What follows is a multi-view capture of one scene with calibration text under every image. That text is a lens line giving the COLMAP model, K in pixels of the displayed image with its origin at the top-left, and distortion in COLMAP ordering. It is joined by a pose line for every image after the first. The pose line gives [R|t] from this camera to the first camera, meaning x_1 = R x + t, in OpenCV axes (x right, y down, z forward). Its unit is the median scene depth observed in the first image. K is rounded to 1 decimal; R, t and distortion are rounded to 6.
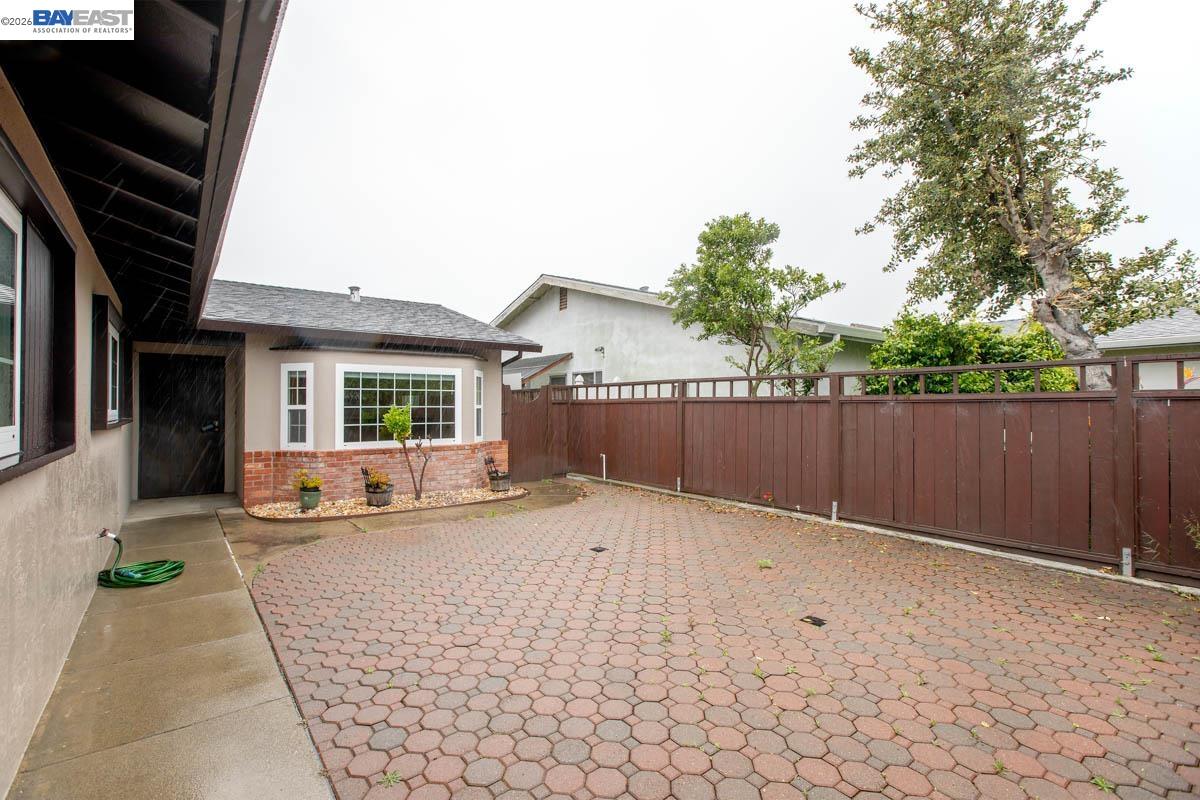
lens RADIAL K [[545.6, 0, 598.4], [0, 545.6, 398.5], [0, 0, 1]] dist [0.000216, -0.000363]
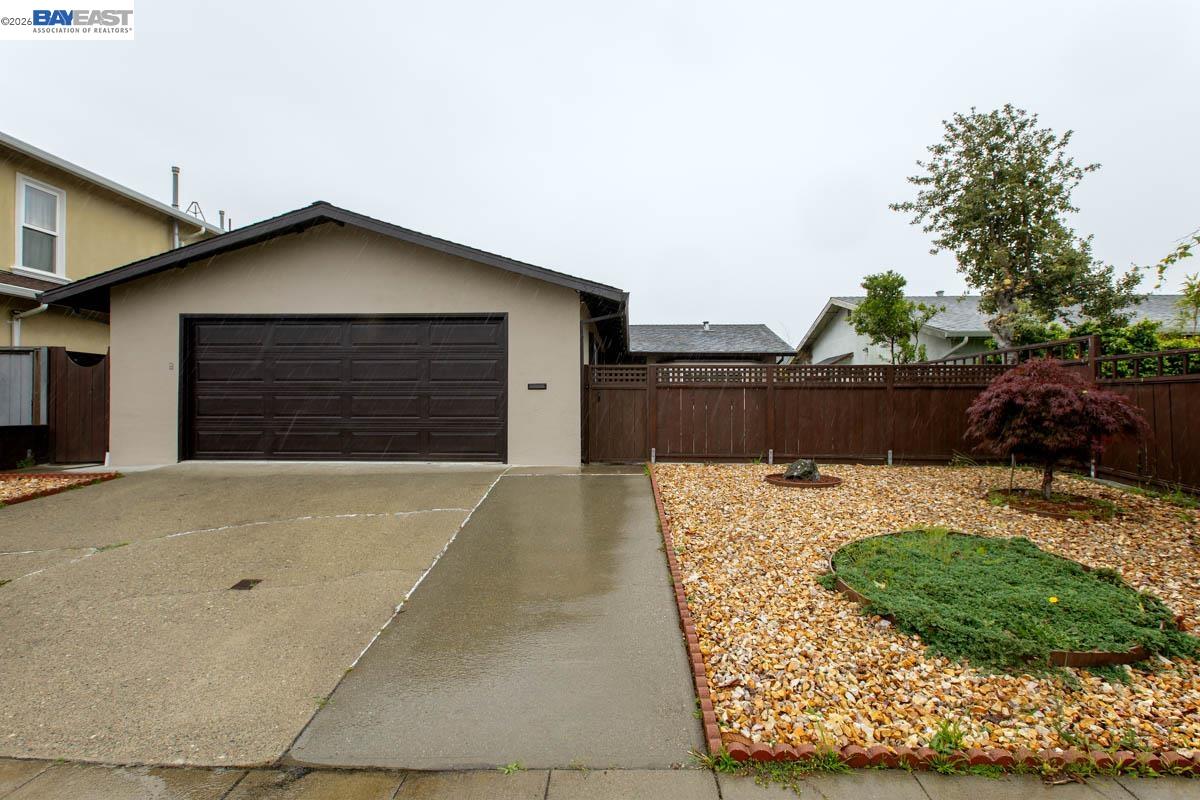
lens RADIAL K [[545.6, 0, 602.0], [0, 545.6, 400.3], [0, 0, 1]] dist [0.000216, -0.000363]
pose [[0.787944, -0.000793, -0.615746, 0.620528], [-0.002343, 0.999988, -0.004286, 0.077138], [0.615743, 0.004820, 0.787933, -0.924592]]
